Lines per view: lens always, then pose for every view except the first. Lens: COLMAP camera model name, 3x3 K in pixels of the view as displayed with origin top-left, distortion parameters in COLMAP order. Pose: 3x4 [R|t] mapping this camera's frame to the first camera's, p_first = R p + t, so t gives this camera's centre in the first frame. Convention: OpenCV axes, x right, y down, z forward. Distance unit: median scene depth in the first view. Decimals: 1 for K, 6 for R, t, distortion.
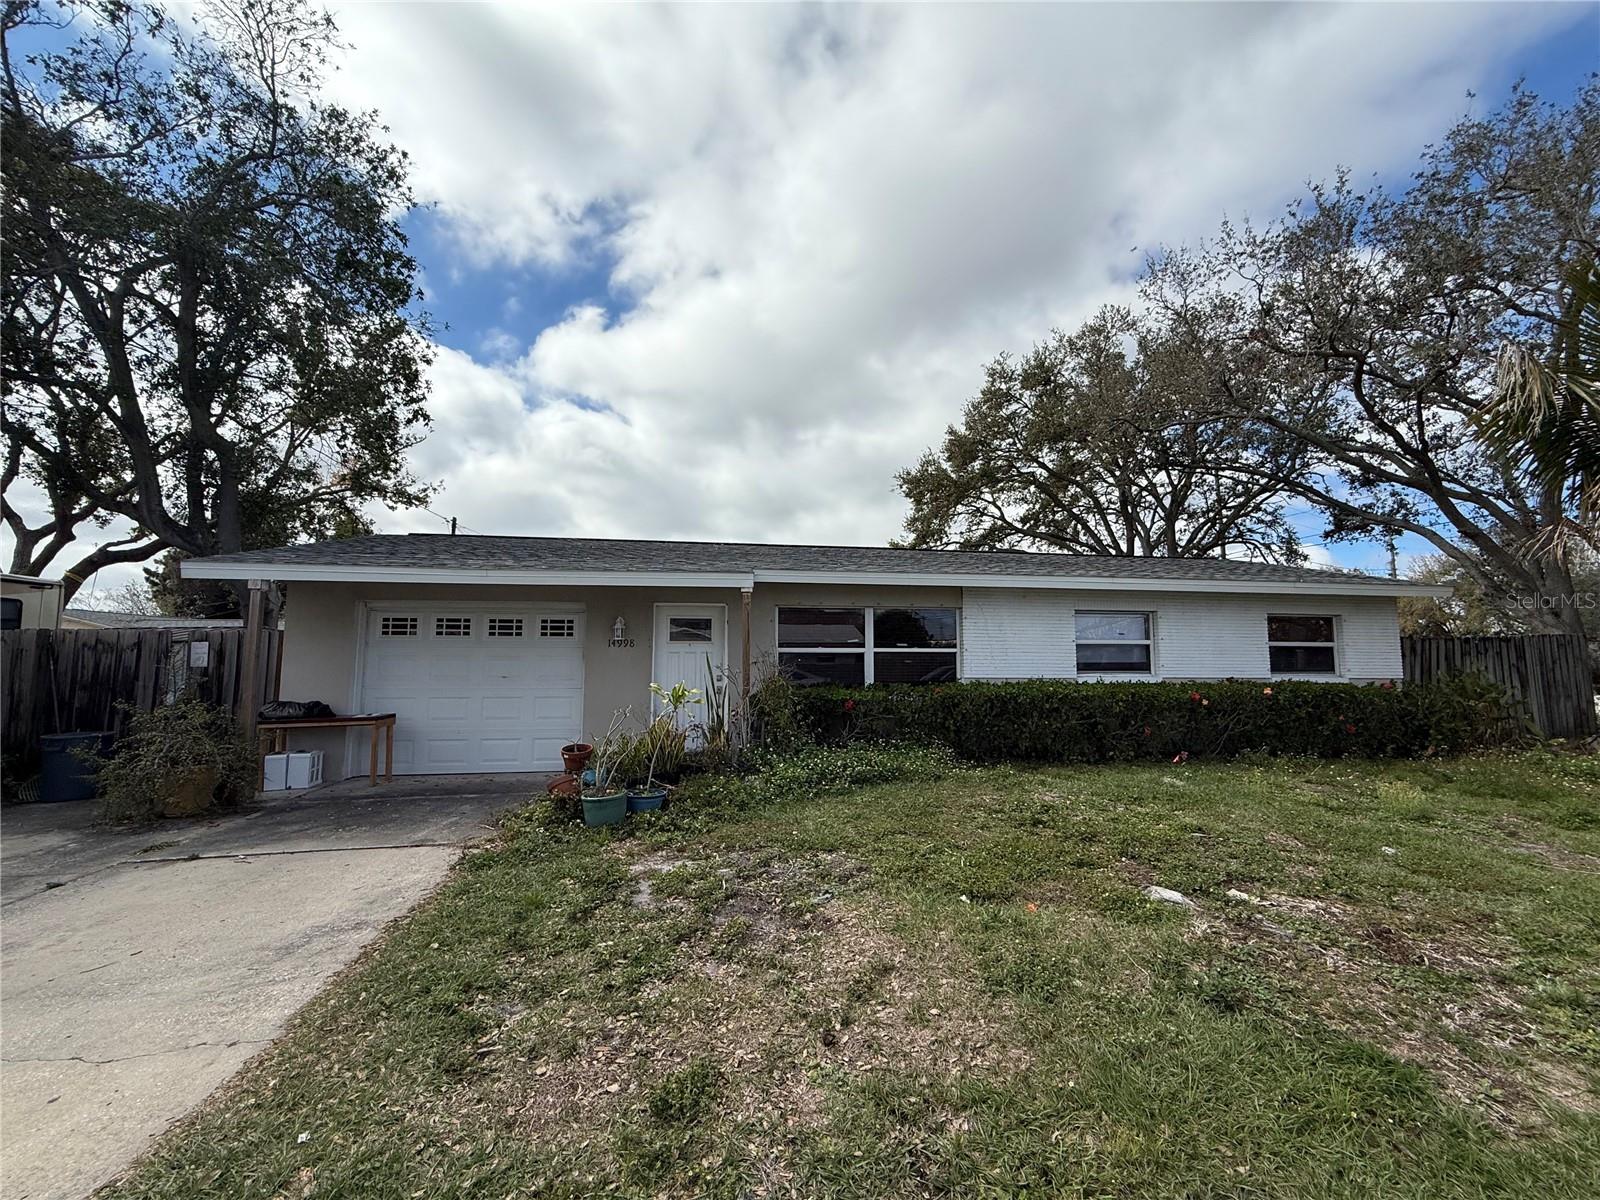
lens RADIAL K [[637.4, 0, 798.2], [0, 637.4, 602.9], [0, 0, 1]] dist [0.000250, -0.000193]
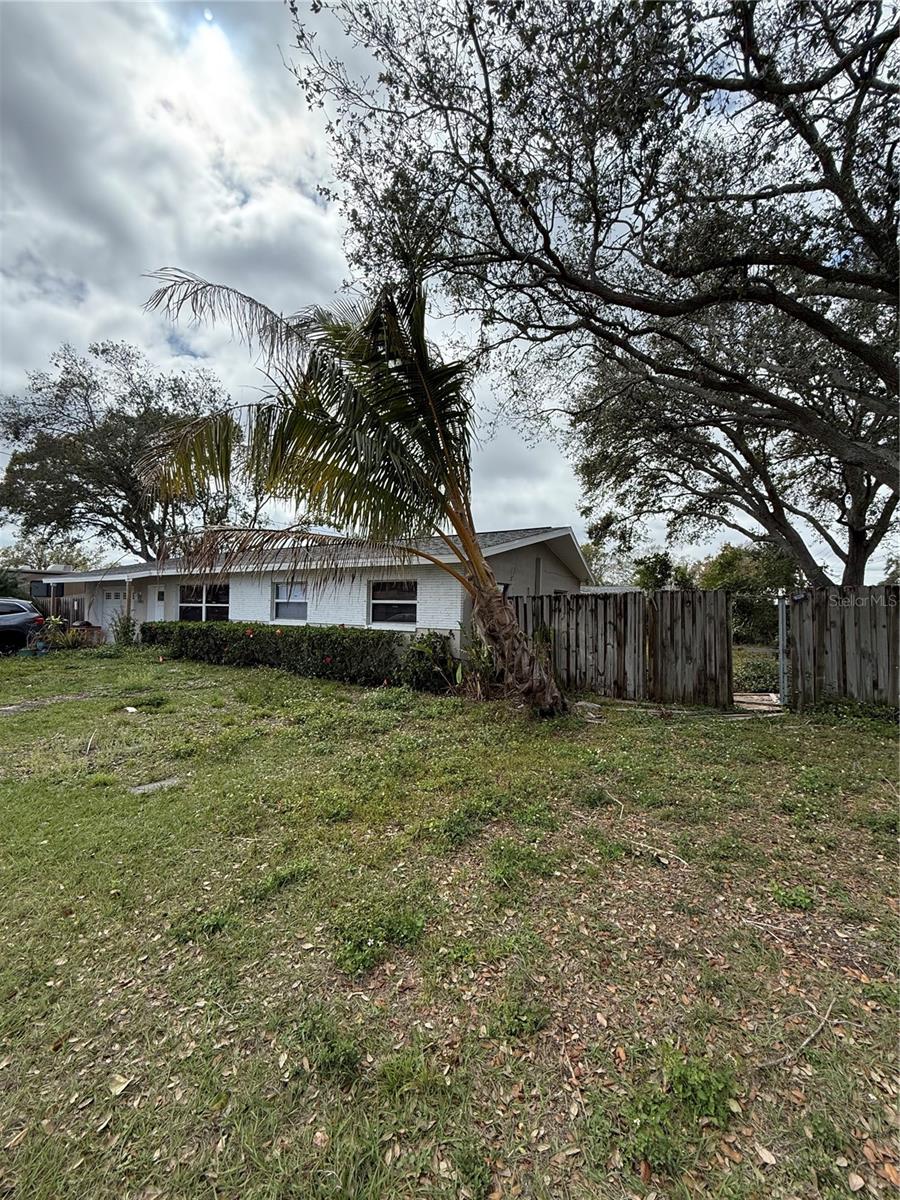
lens RADIAL K [[478.1, 0, 451.3], [0, 478.1, 595.9], [0, 0, 1]] dist [0.000250, -0.000193]
pose [[0.773876, -0.002019, -0.633334, 1.674794], [0.060886, 0.995600, 0.071223, -0.016450], [0.630404, -0.093679, 0.770594, 0.311813]]
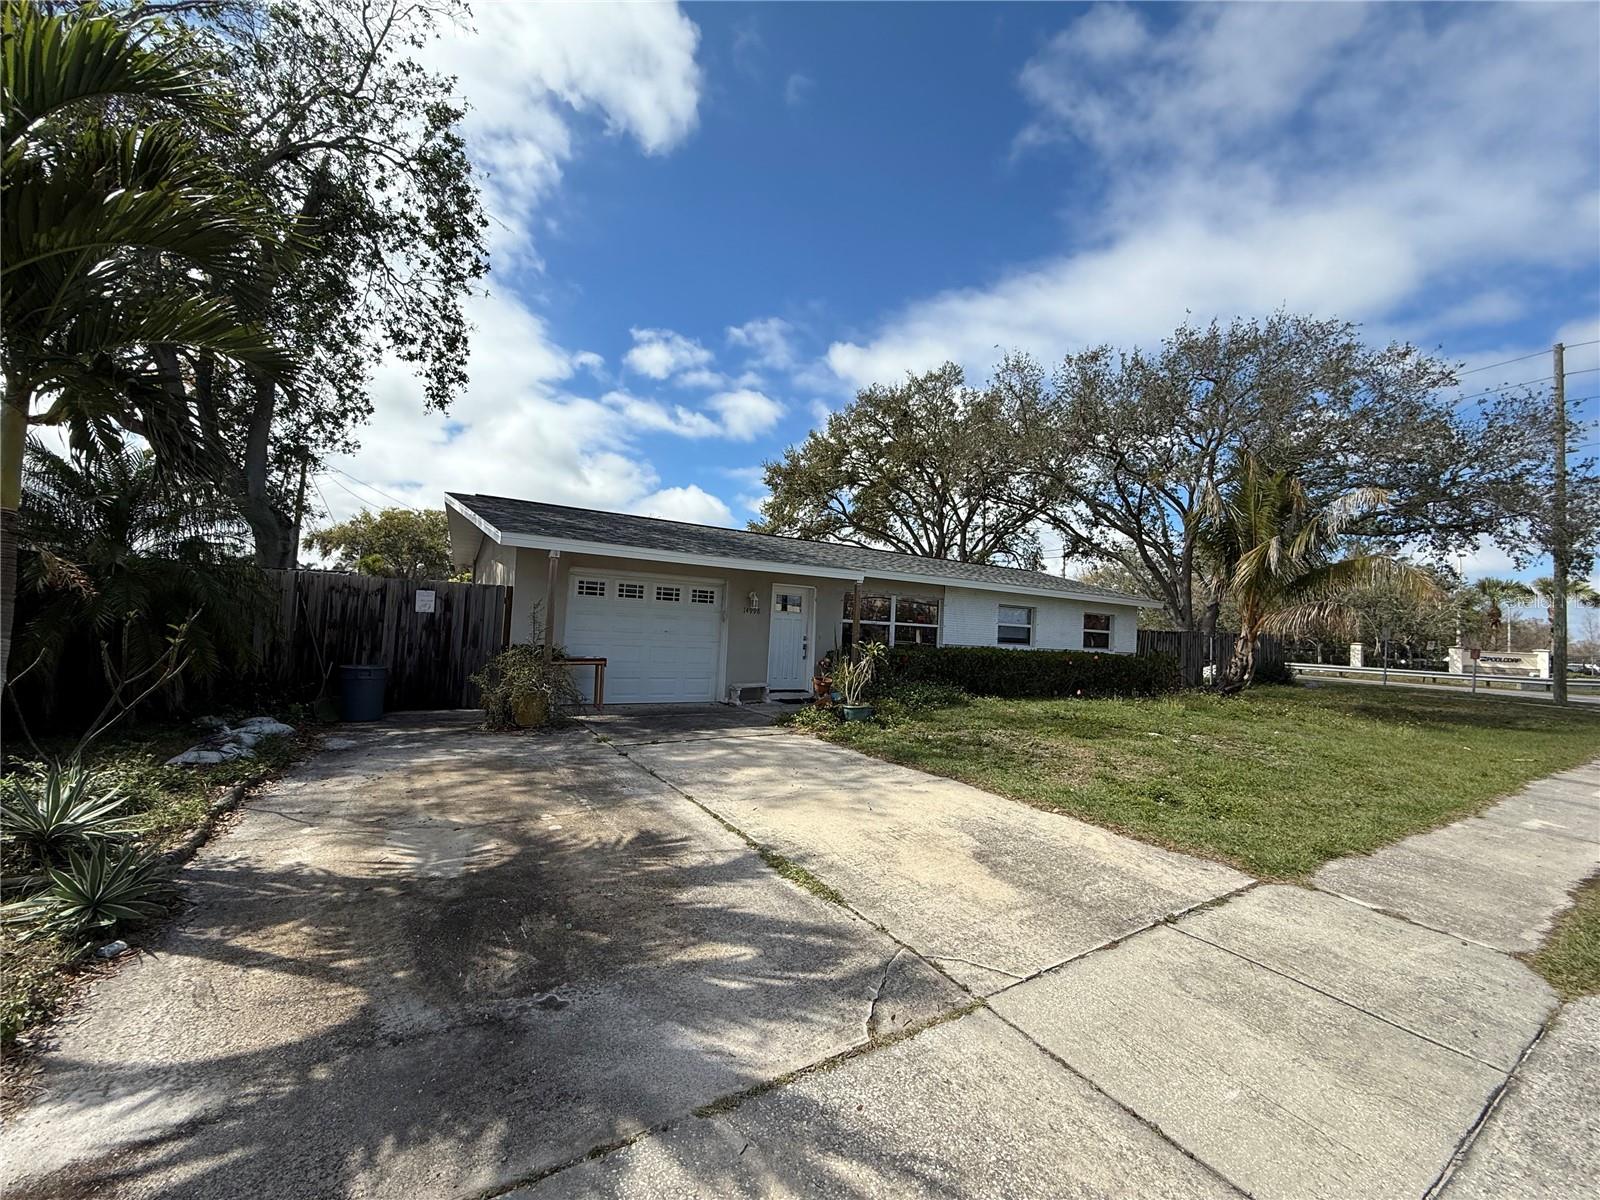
lens RADIAL K [[637.4, 0, 798.1], [0, 637.4, 603.7], [0, 0, 1]] dist [0.000250, -0.000193]
pose [[0.922127, 0.058968, 0.382367, -0.656000], [-0.081003, 0.995838, 0.041773, -0.016870], [-0.378313, -0.069493, 0.923066, -0.289719]]
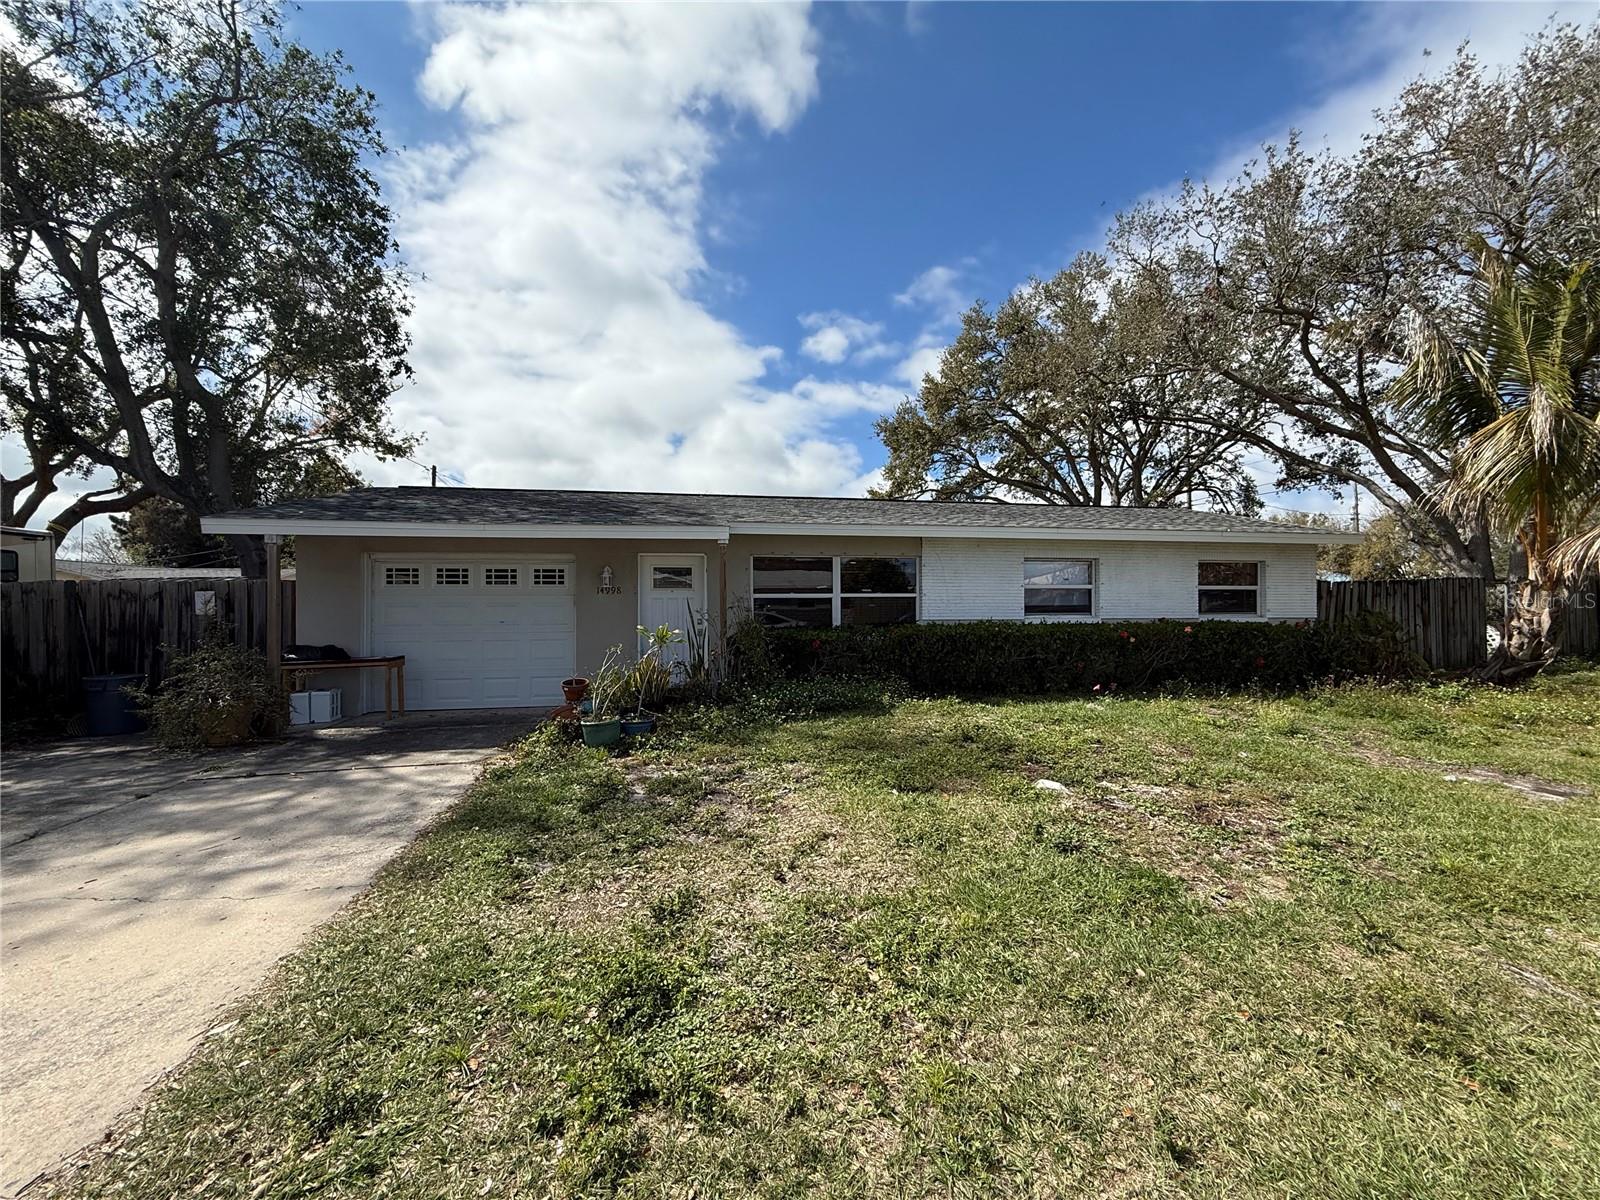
lens RADIAL K [[637.4, 0, 798.7], [0, 637.4, 601.2], [0, 0, 1]] dist [0.000250, -0.000193]
pose [[0.999618, -0.006374, 0.026875, 0.016227], [0.004129, 0.996559, 0.082778, -0.007114], [-0.027310, -0.082635, 0.996206, -0.090835]]
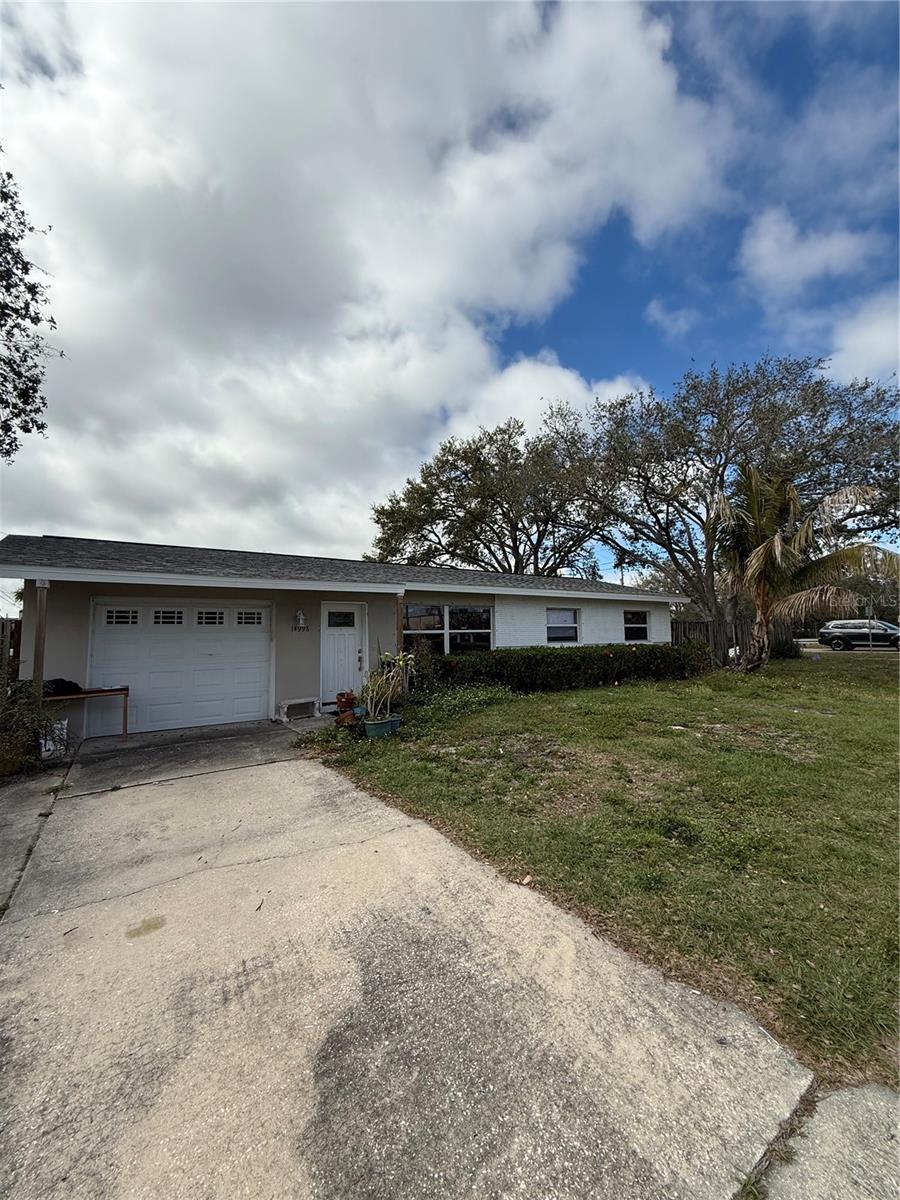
lens RADIAL K [[478.1, 0, 452.4], [0, 478.1, 601.1], [0, 0, 1]] dist [0.000250, -0.000193]
pose [[0.907747, 0.013922, 0.419288, -0.385442], [-0.017870, 0.999825, 0.005489, -0.010895], [-0.419138, -0.012475, 0.907837, -0.120479]]
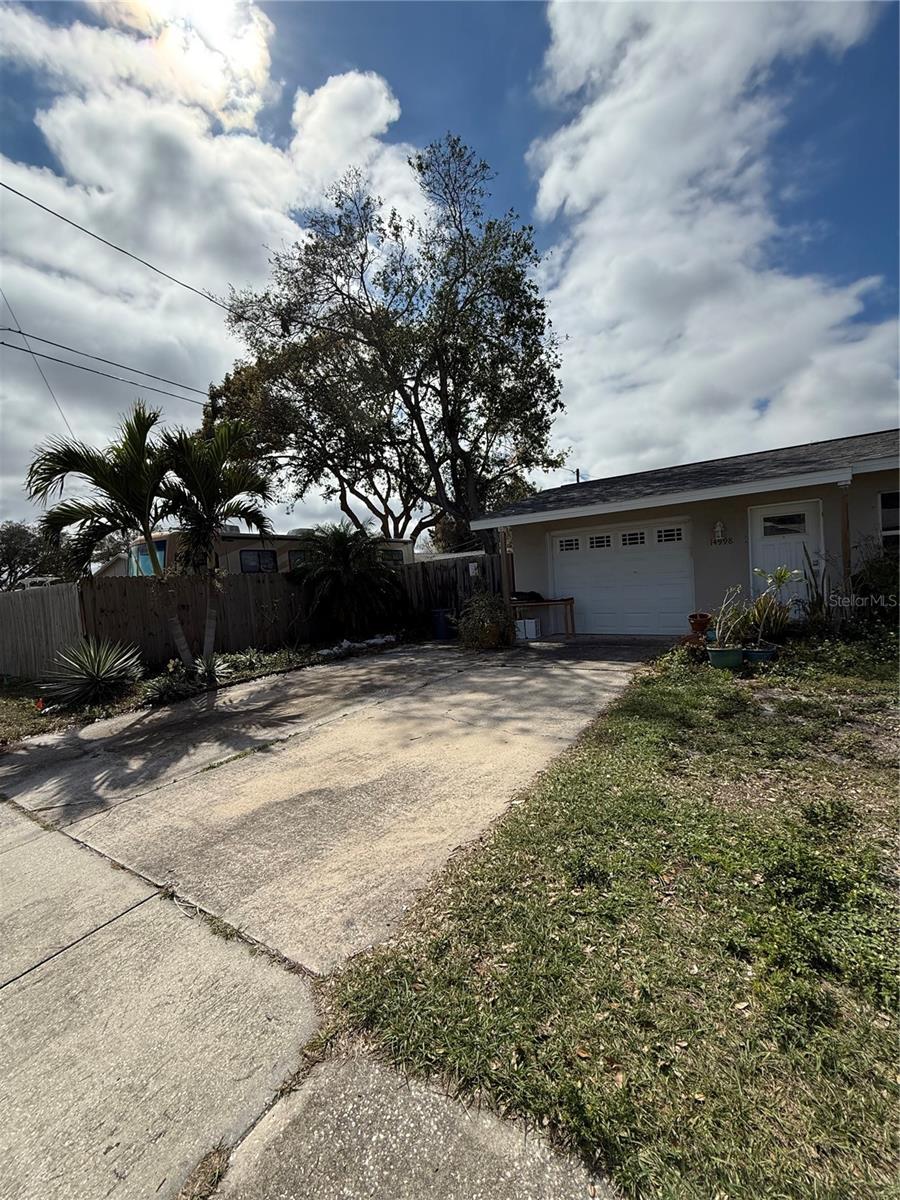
lens RADIAL K [[478.1, 0, 448.5], [0, 478.1, 598.8], [0, 0, 1]] dist [0.000250, -0.000193]
pose [[0.723715, -0.018107, -0.689862, -0.006655], [0.130525, 0.985204, 0.111071, -0.003365], [0.677643, -0.170428, 0.715370, -0.096383]]
